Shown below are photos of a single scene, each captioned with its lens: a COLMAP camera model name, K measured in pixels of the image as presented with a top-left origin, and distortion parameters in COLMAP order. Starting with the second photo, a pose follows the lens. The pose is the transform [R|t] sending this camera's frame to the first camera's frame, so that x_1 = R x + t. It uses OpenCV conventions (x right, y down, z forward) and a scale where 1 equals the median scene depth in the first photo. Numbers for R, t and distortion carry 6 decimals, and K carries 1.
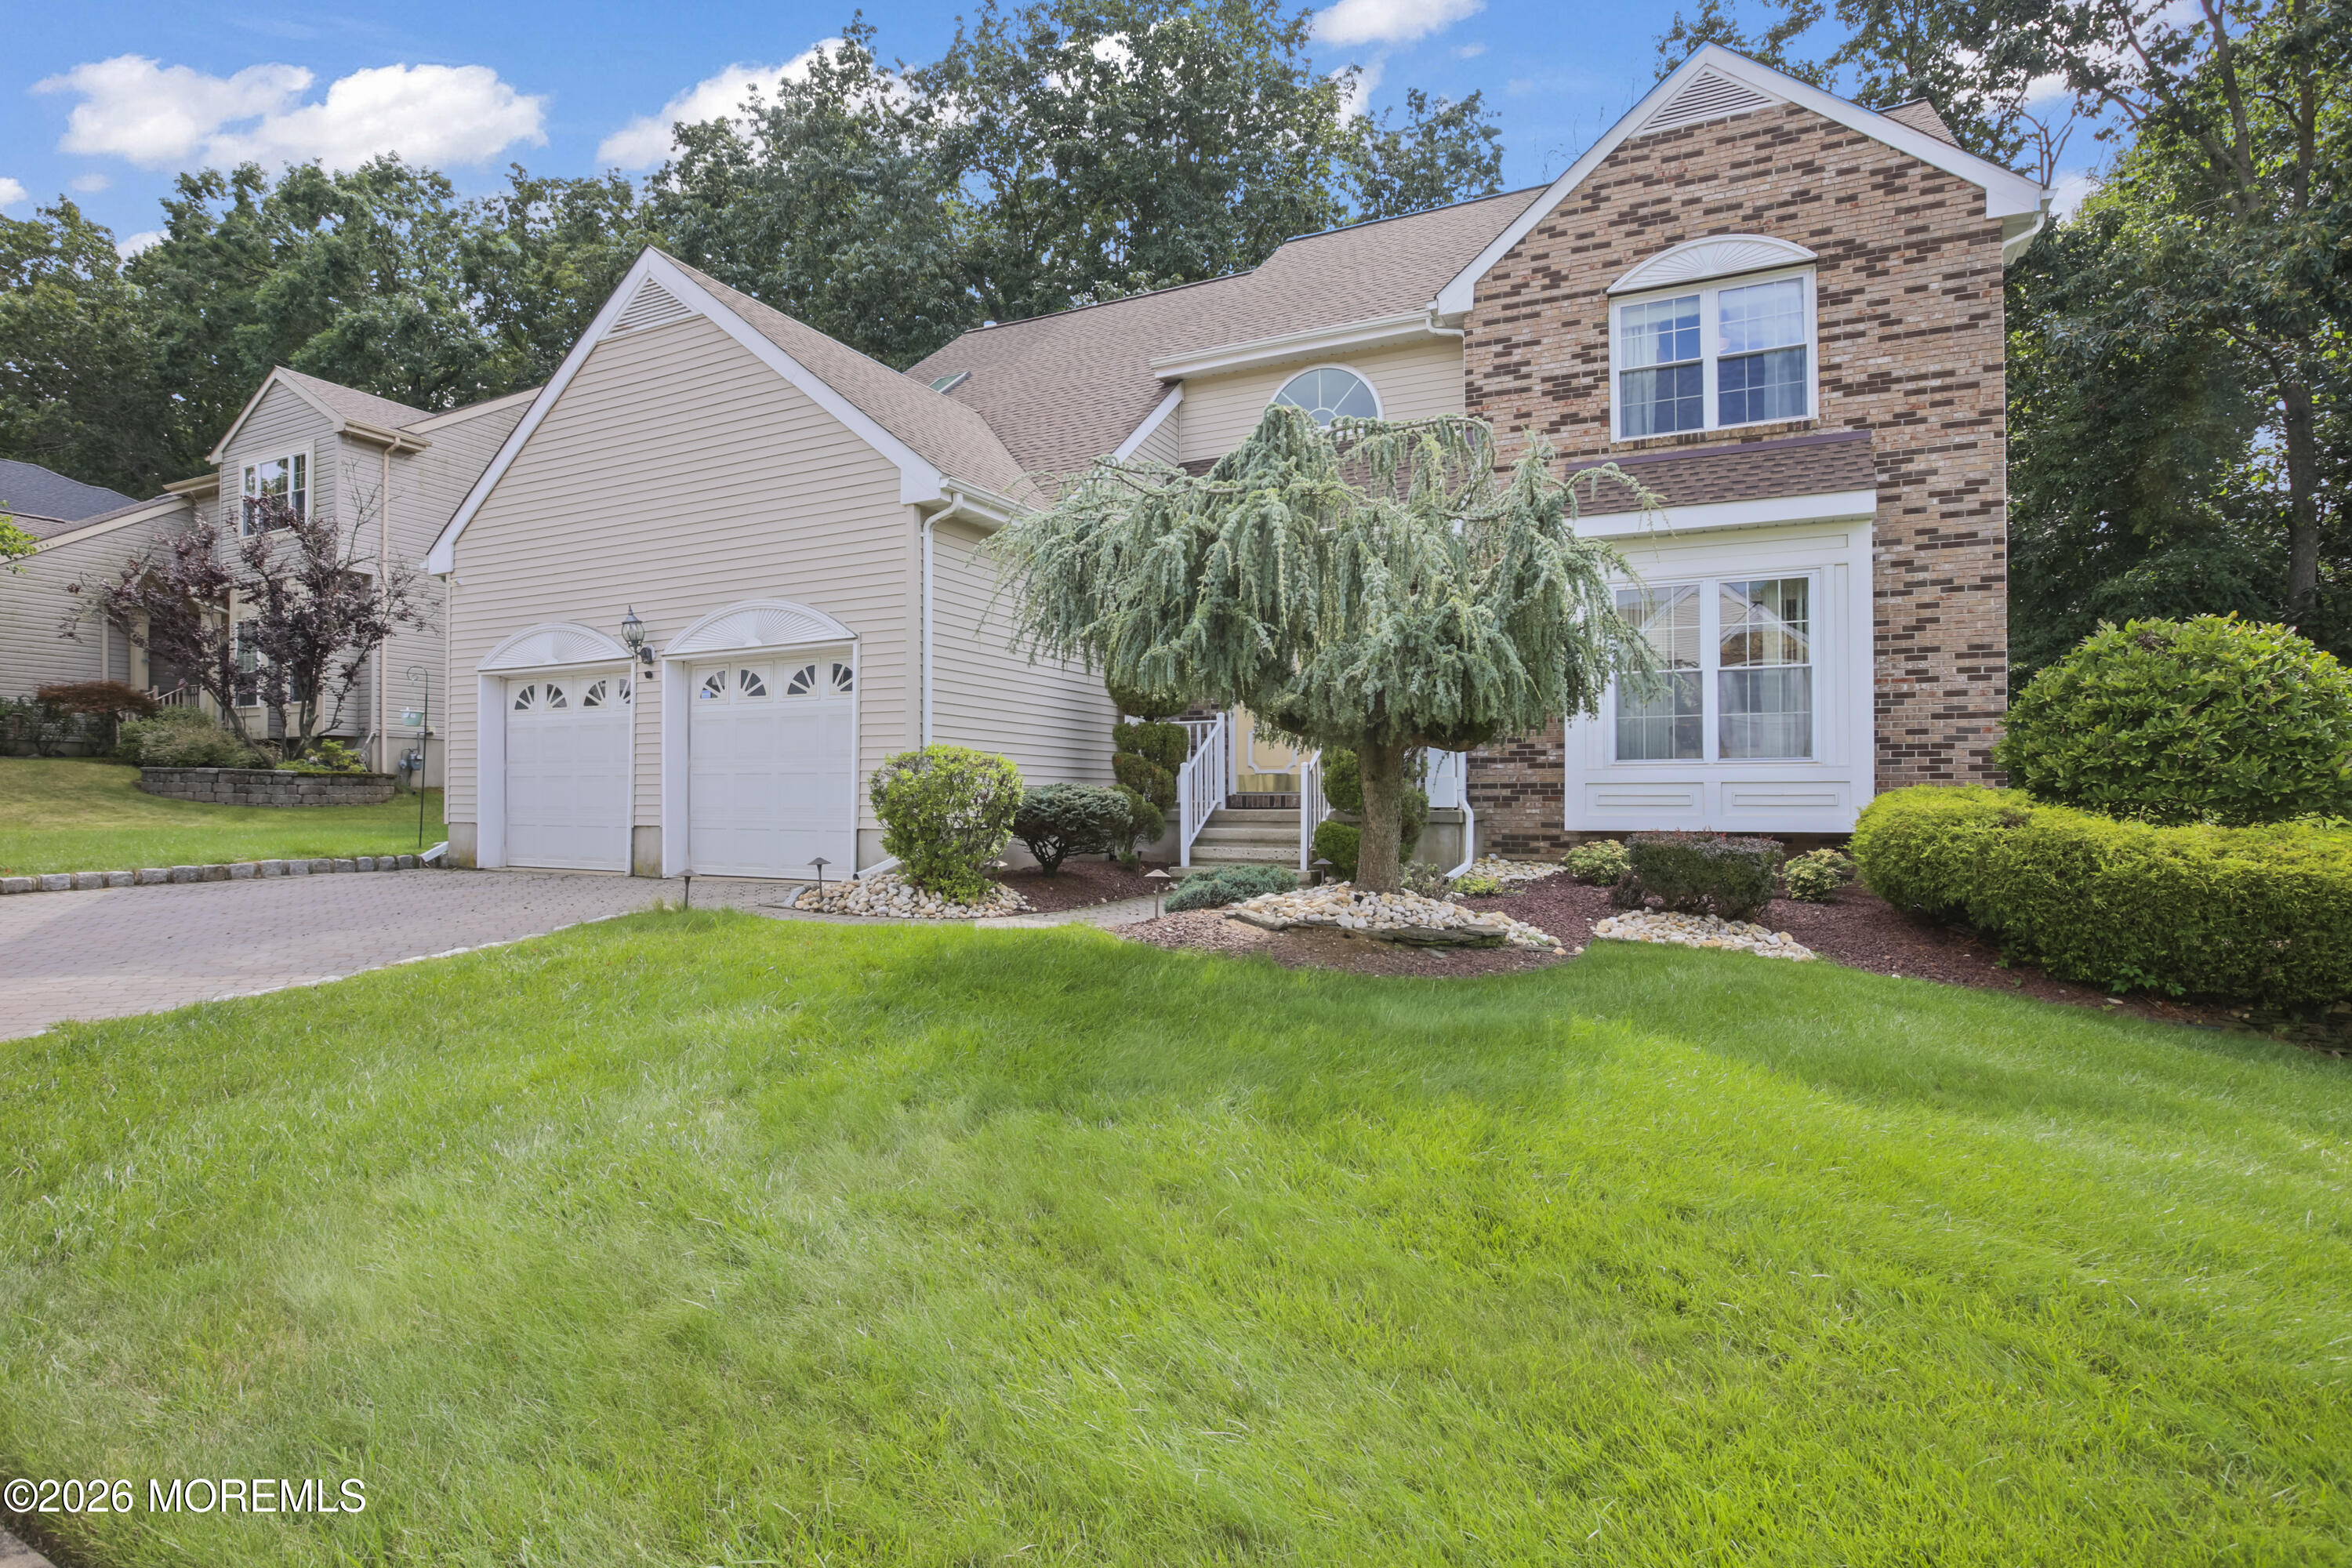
lens RADIAL K [[1164.6, 0, 1167.9], [0, 1164.6, 796.0], [0, 0, 1]] dist [-0.021021, 0.000930]
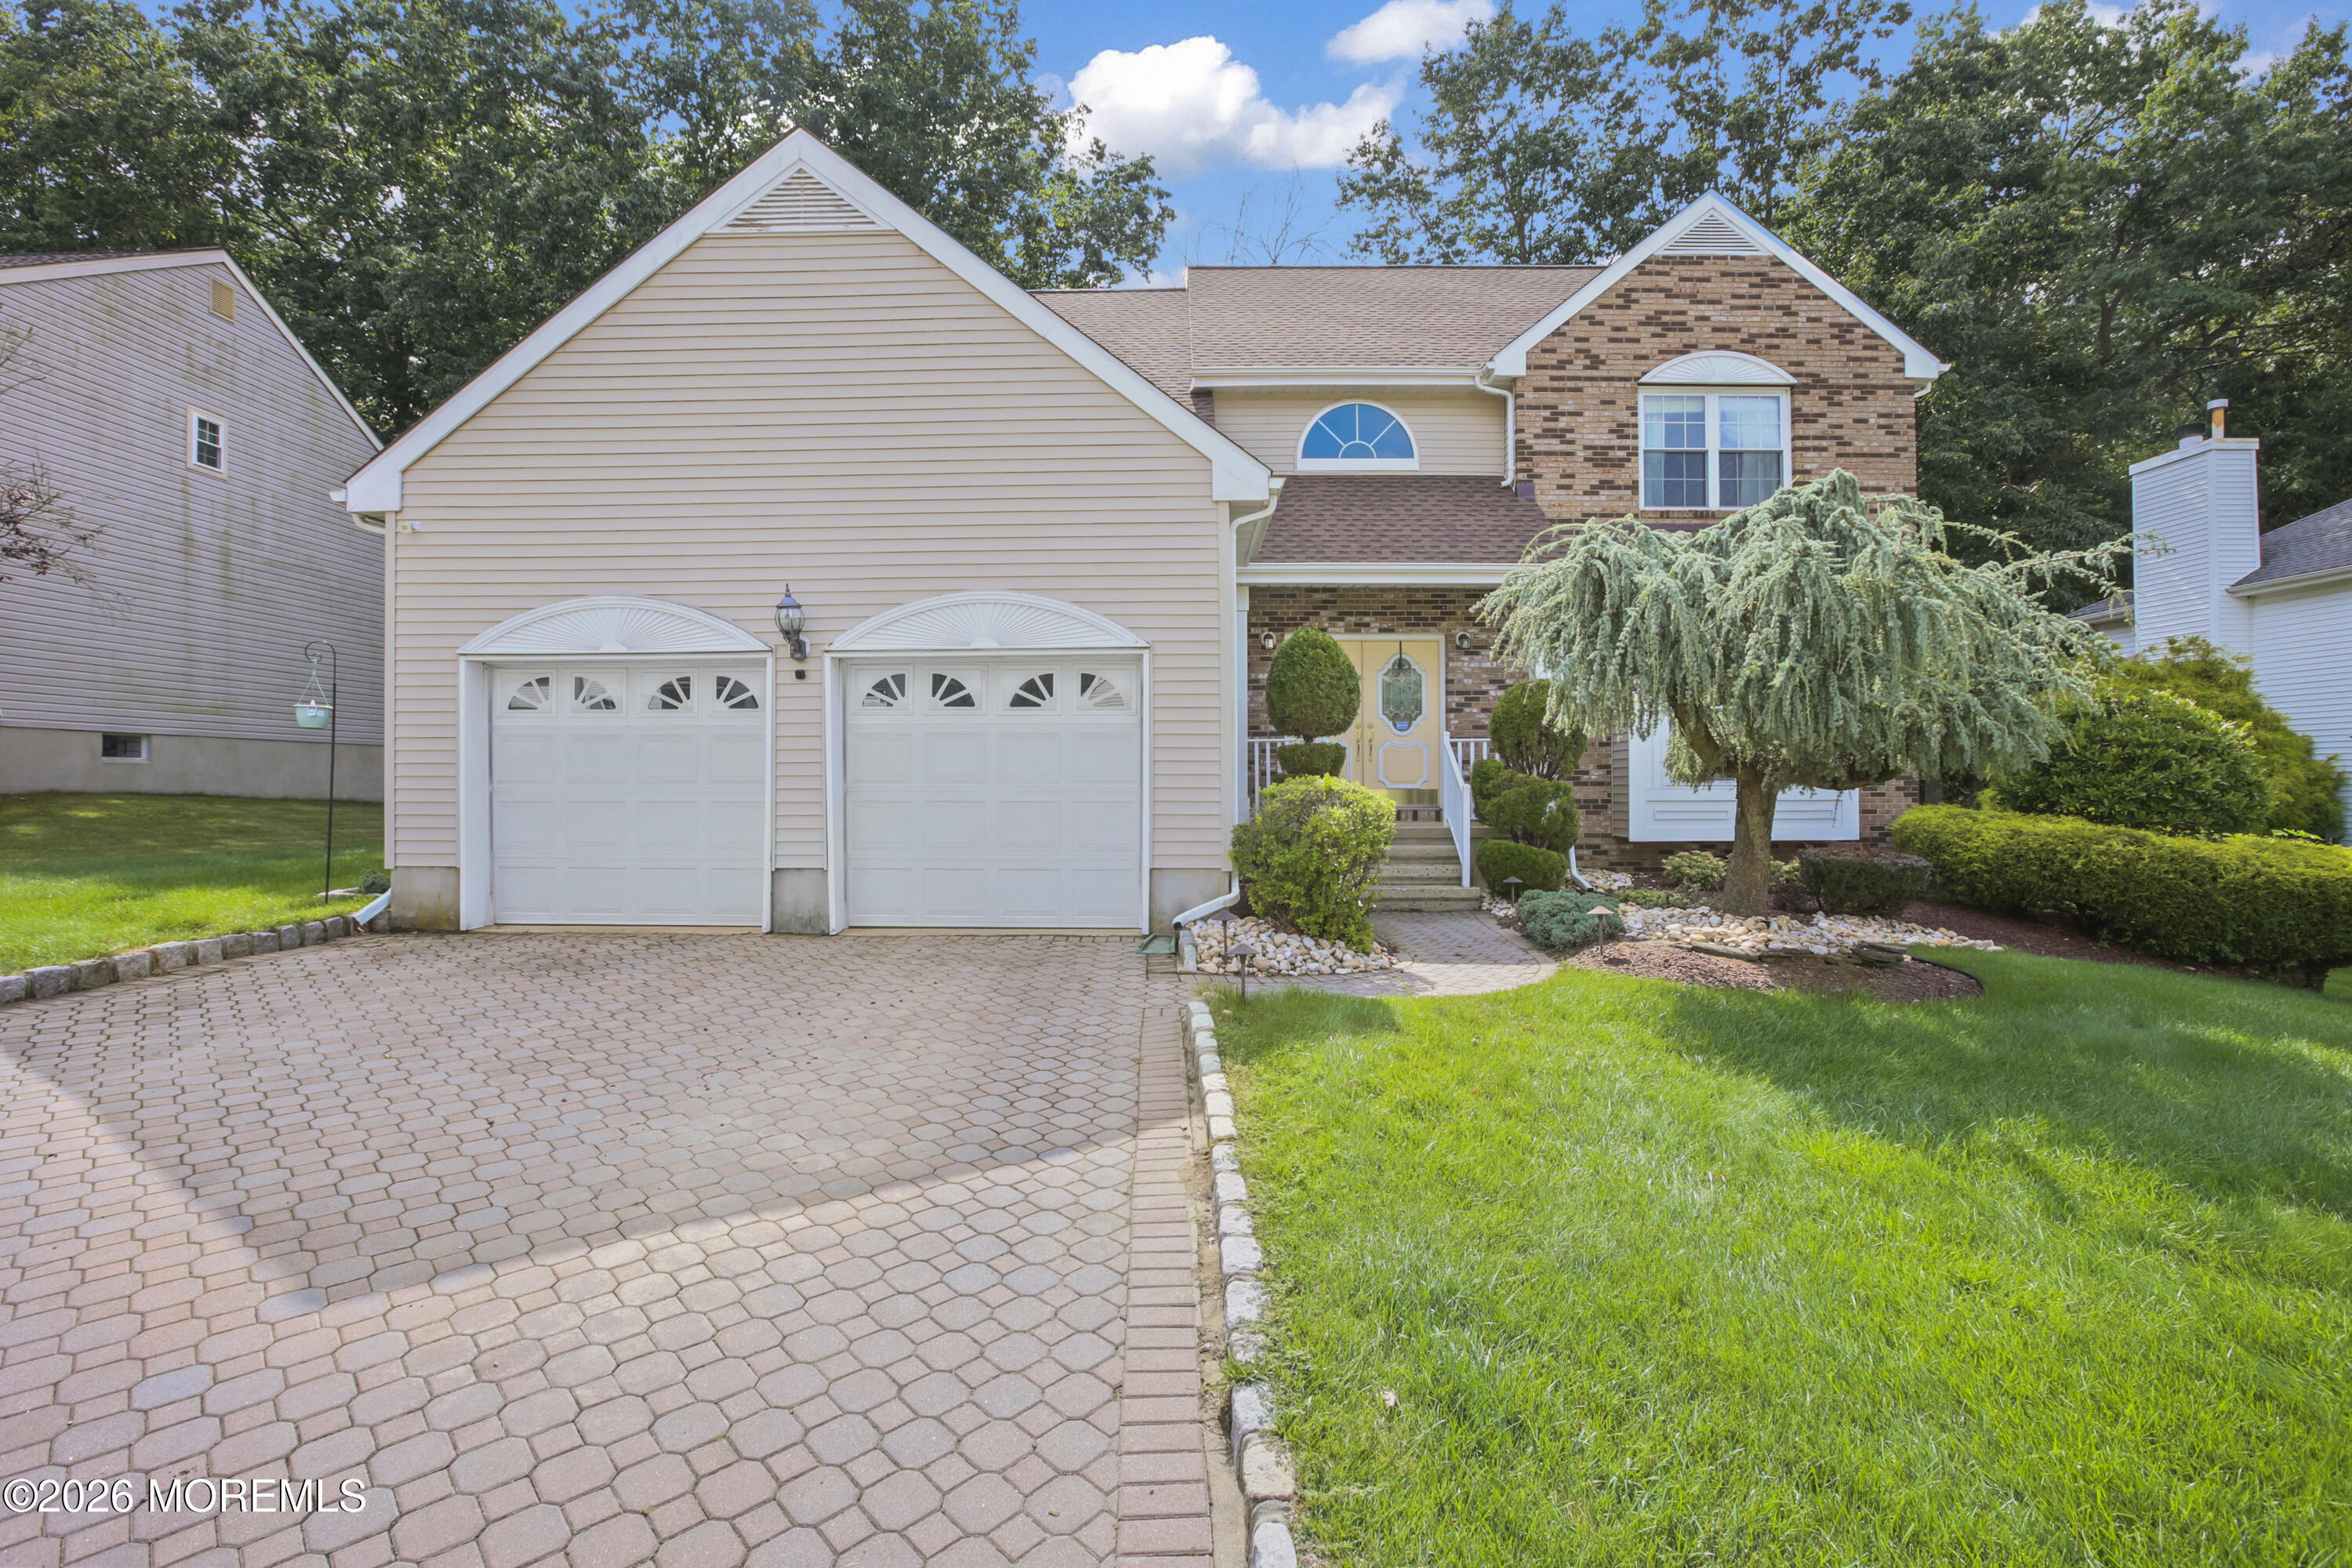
lens RADIAL K [[1067.6, 0, 1186.3], [0, 1067.6, 781.9], [0, 0, 1]] dist [-0.028536, 0.001143]
pose [[0.900102, -0.002824, 0.435669, -0.520230], [0.001509, 0.999993, 0.003365, -0.034111], [-0.435676, -0.002372, 0.900101, 0.240697]]
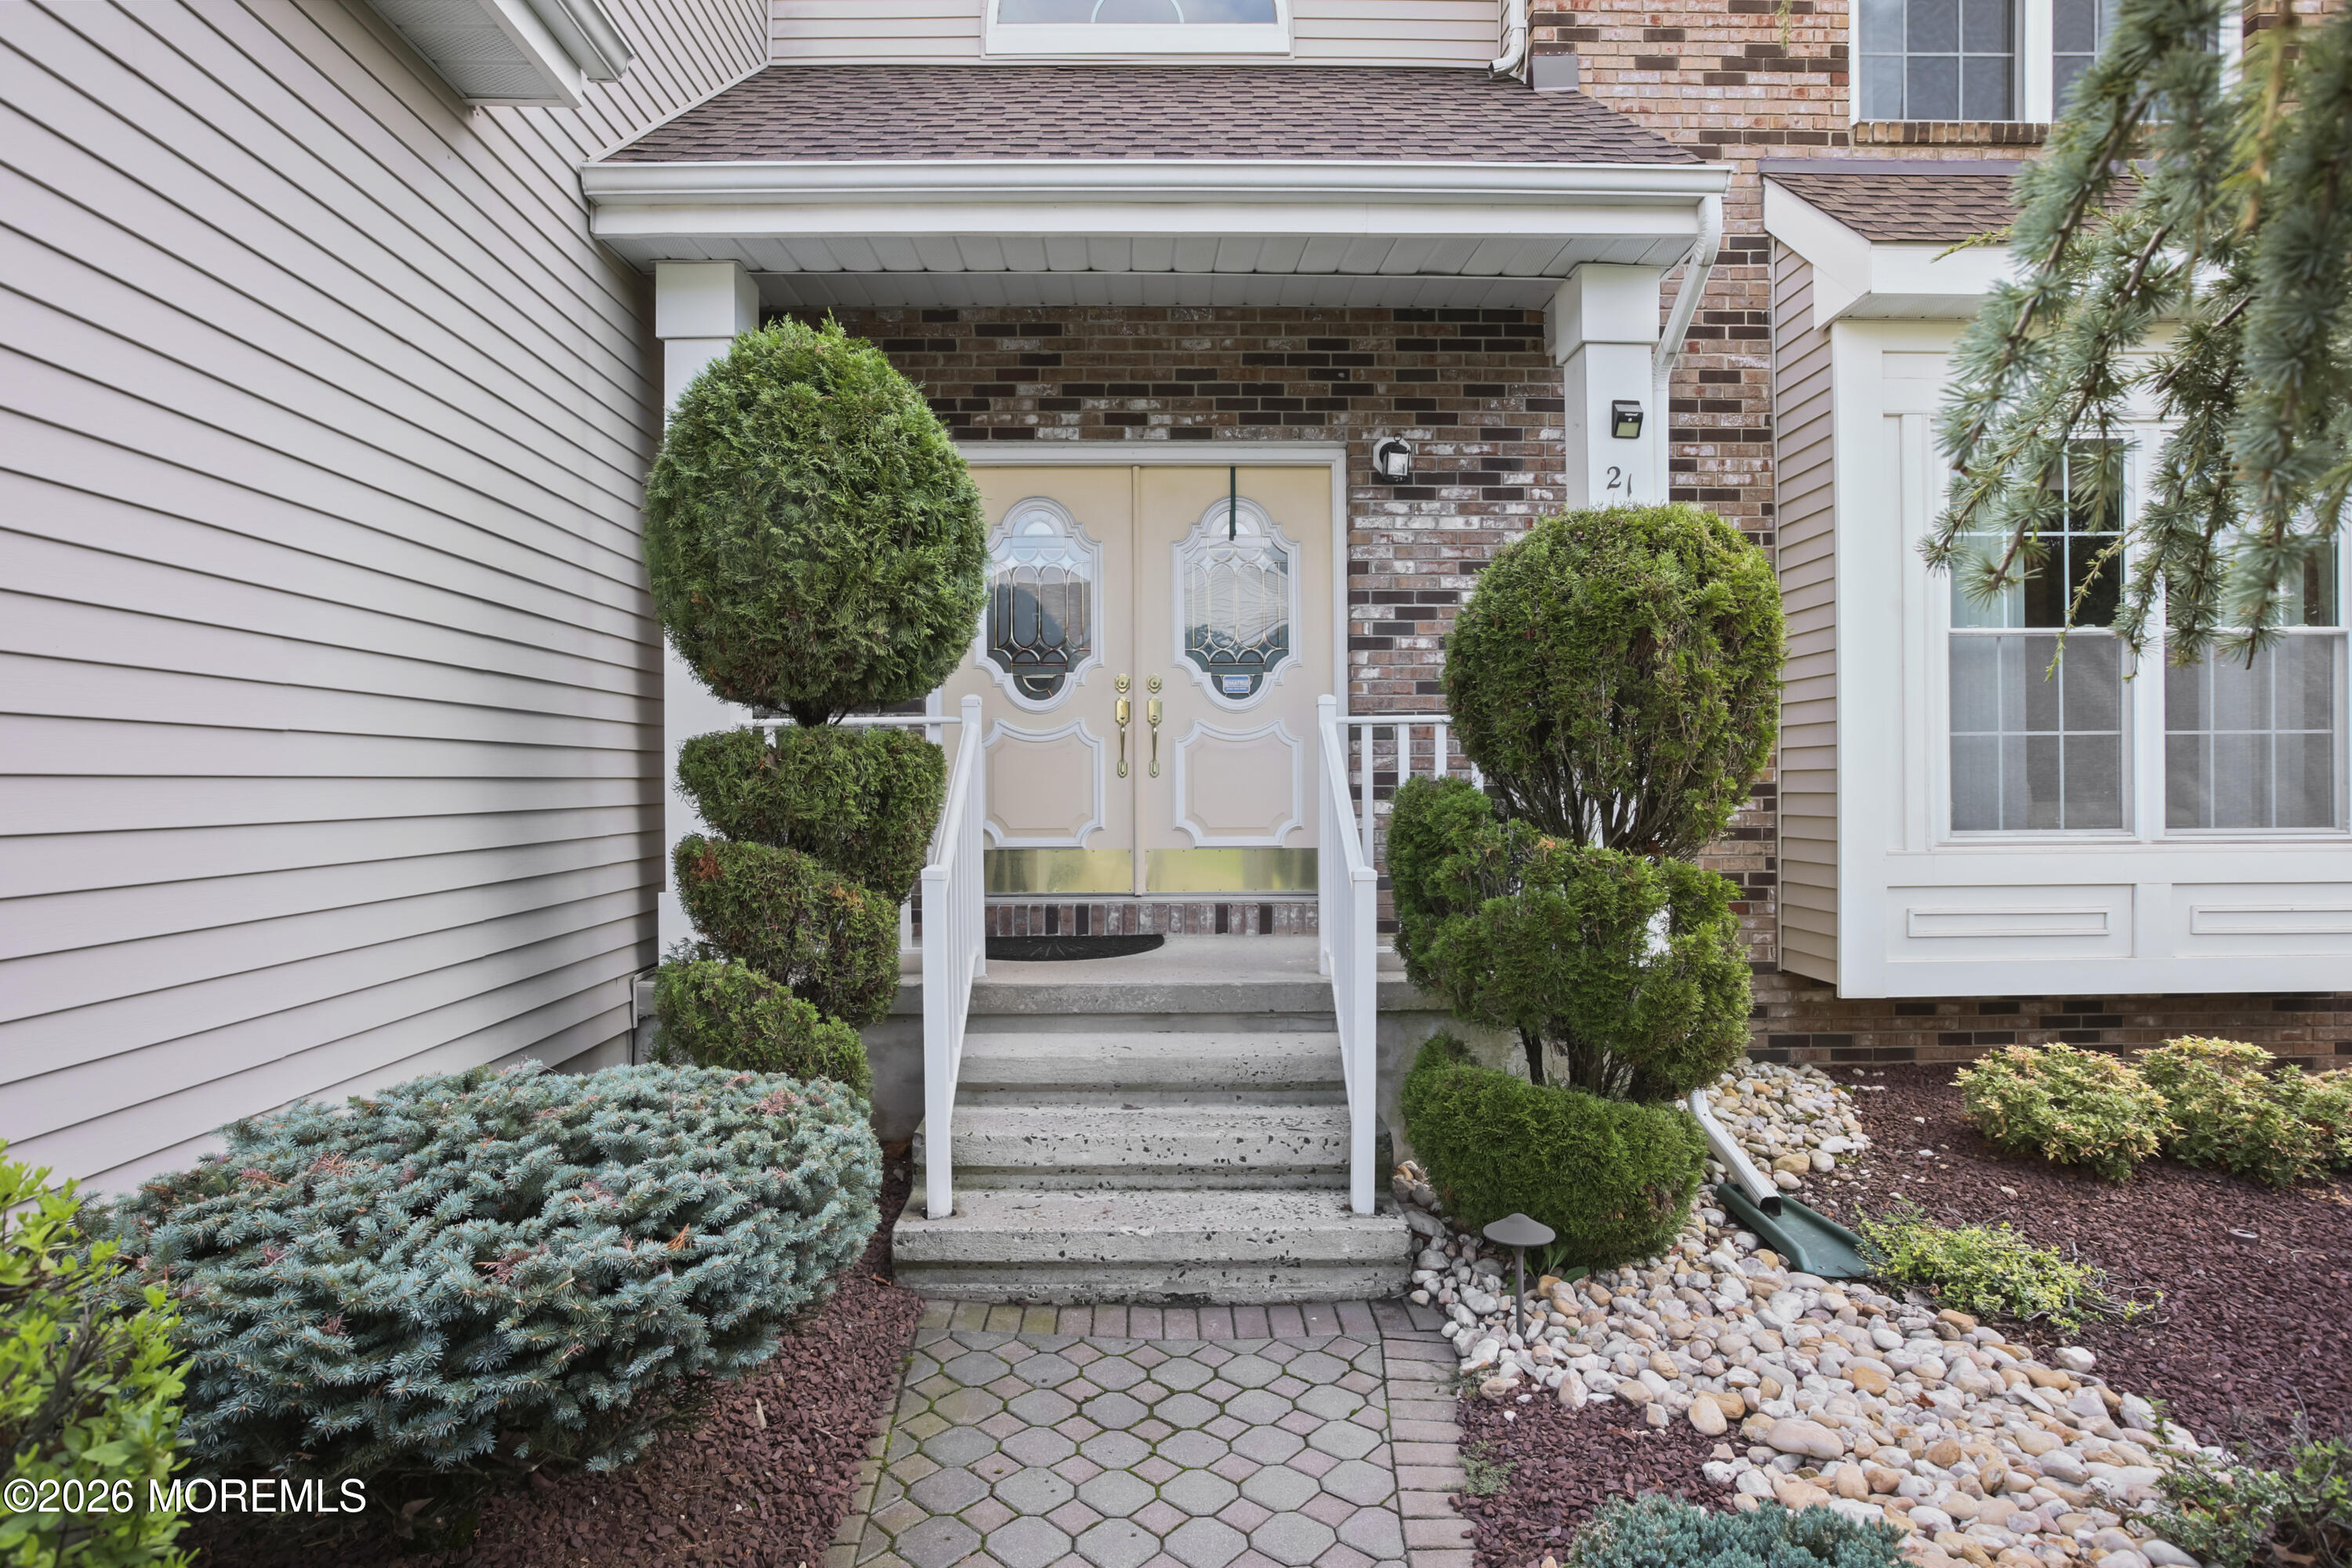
lens RADIAL K [[1224.2, 0, 1165.5], [0, 1224.2, 783.4], [0, 0, 1]] dist [-0.006021, -0.000363]
pose [[0.894016, -0.009591, 0.447933, -0.077918], [0.004073, 0.999904, 0.013281, -0.055116], [-0.448017, -0.010049, 0.893968, 0.716228]]
